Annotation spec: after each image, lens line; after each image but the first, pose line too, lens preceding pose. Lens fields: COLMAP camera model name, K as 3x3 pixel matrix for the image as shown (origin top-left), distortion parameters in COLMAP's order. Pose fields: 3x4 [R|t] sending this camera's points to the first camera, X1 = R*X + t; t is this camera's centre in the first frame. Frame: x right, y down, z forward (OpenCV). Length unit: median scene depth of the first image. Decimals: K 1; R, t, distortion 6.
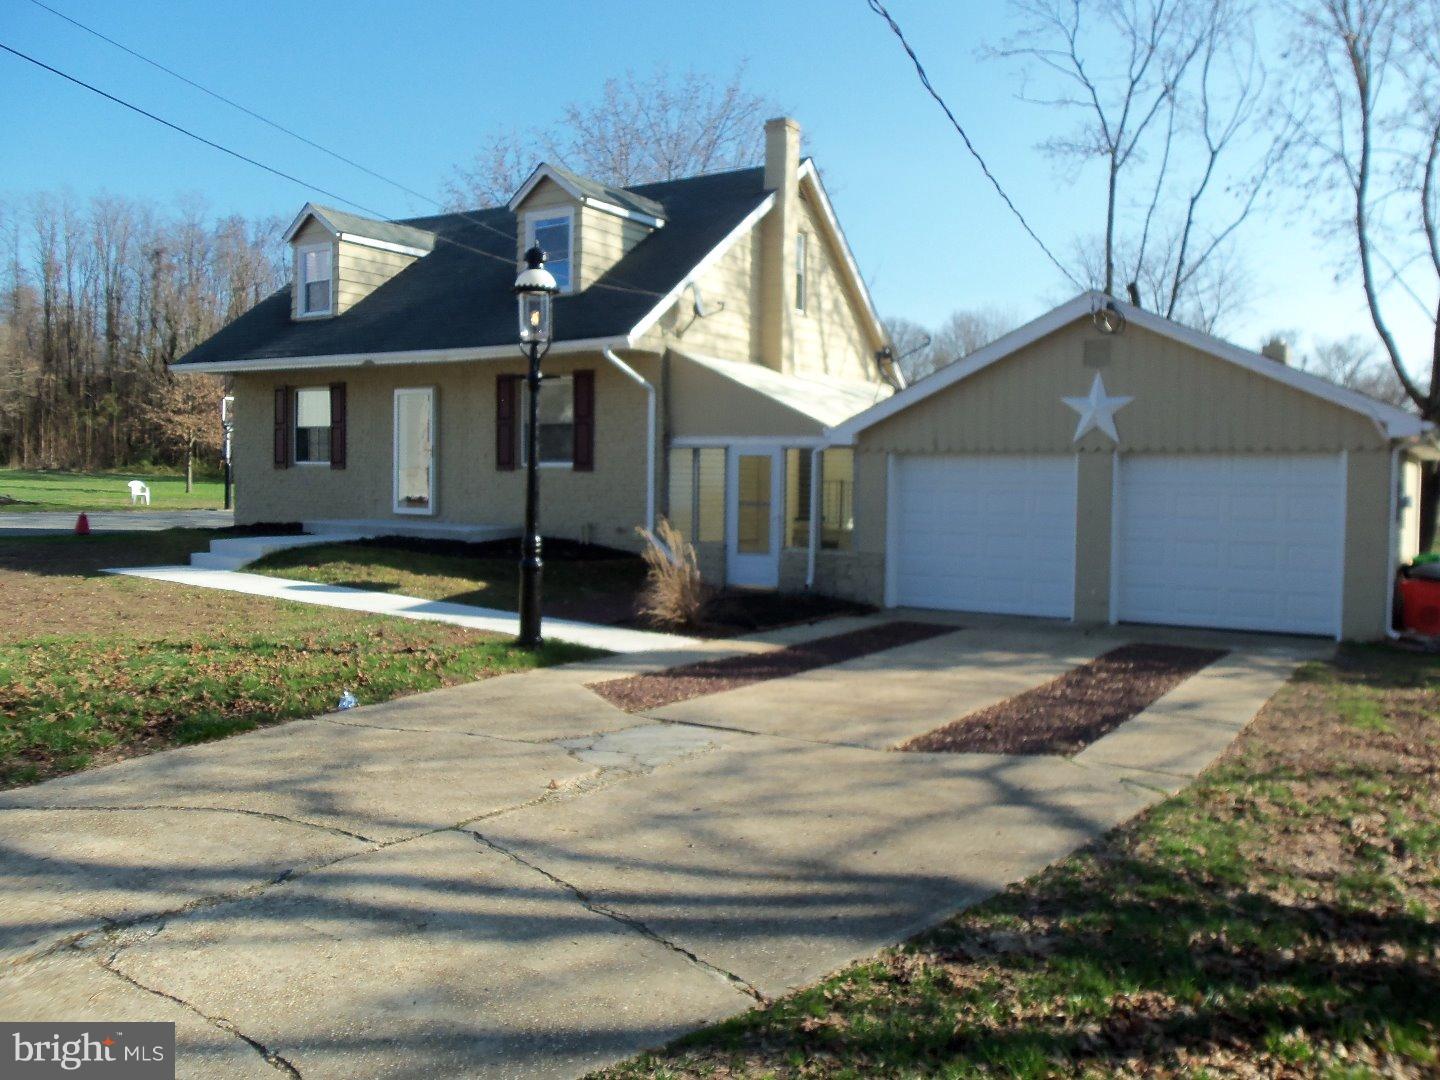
lens RADIAL K [[1207.7, 0, 719.0], [0, 1207.7, 523.4], [0, 0, 1]] dist [-0.027955, -0.007231]
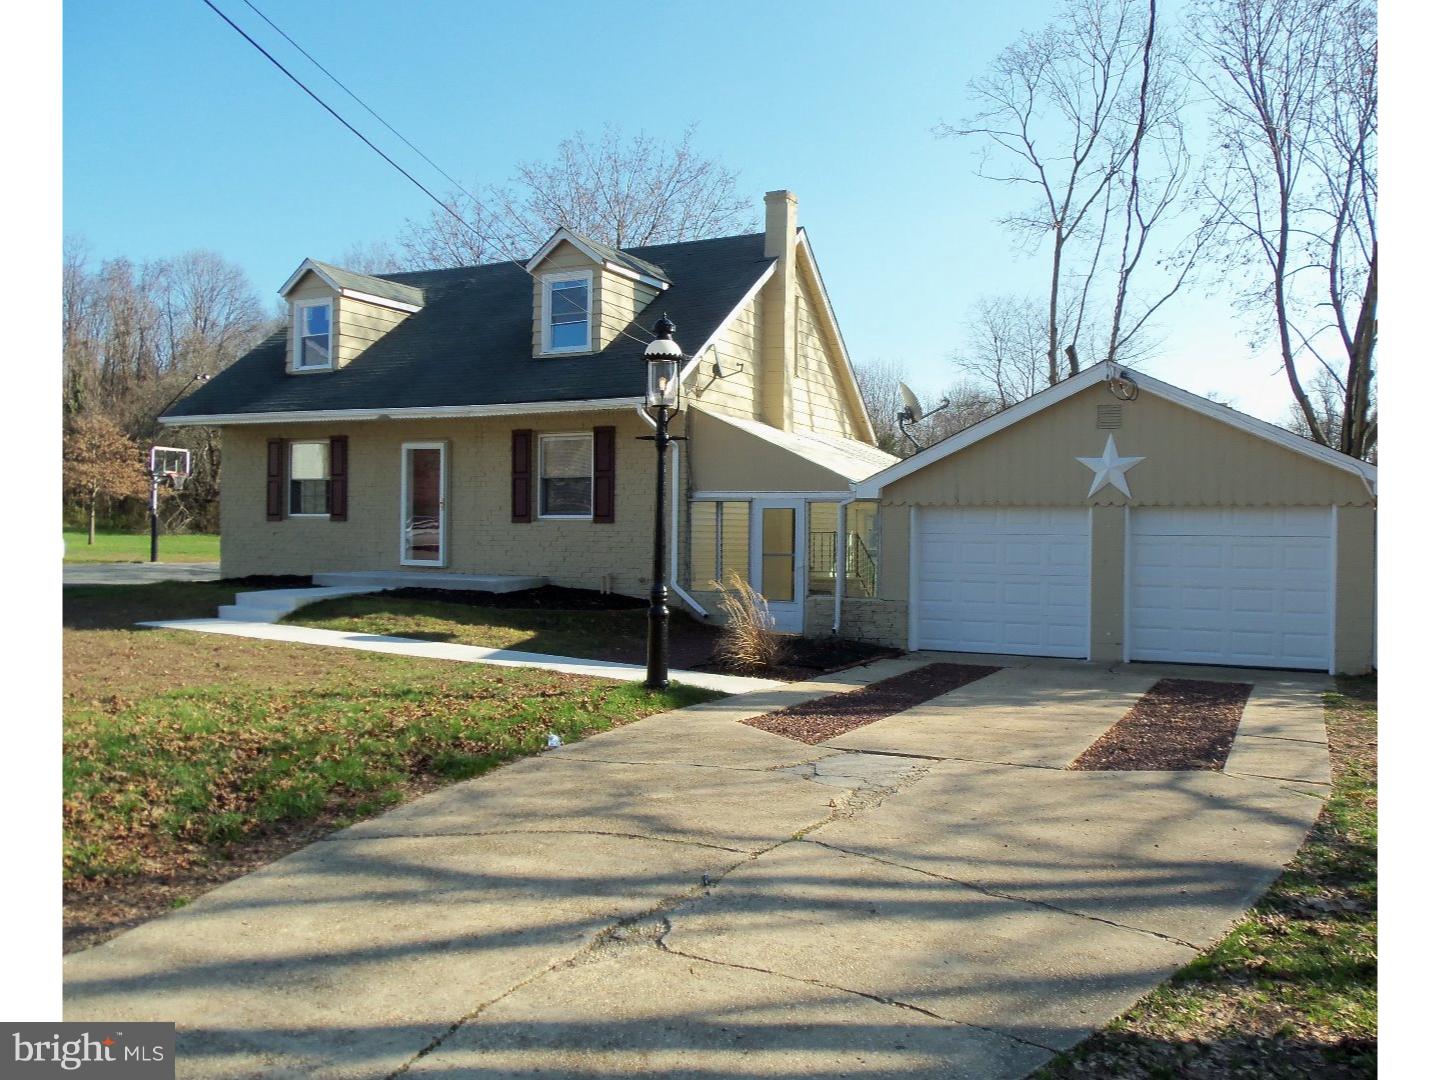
lens RADIAL K [[1211.9, 0, 720.0], [0, 1211.9, 540.0], [0, 0, 1]] dist [-0.032102, 0.006597]
pose [[0.993582, -0.002912, 0.113074, -0.132014], [0.005960, 0.999628, -0.026625, -0.000907], [-0.112955, 0.027128, 0.993230, -0.046376]]
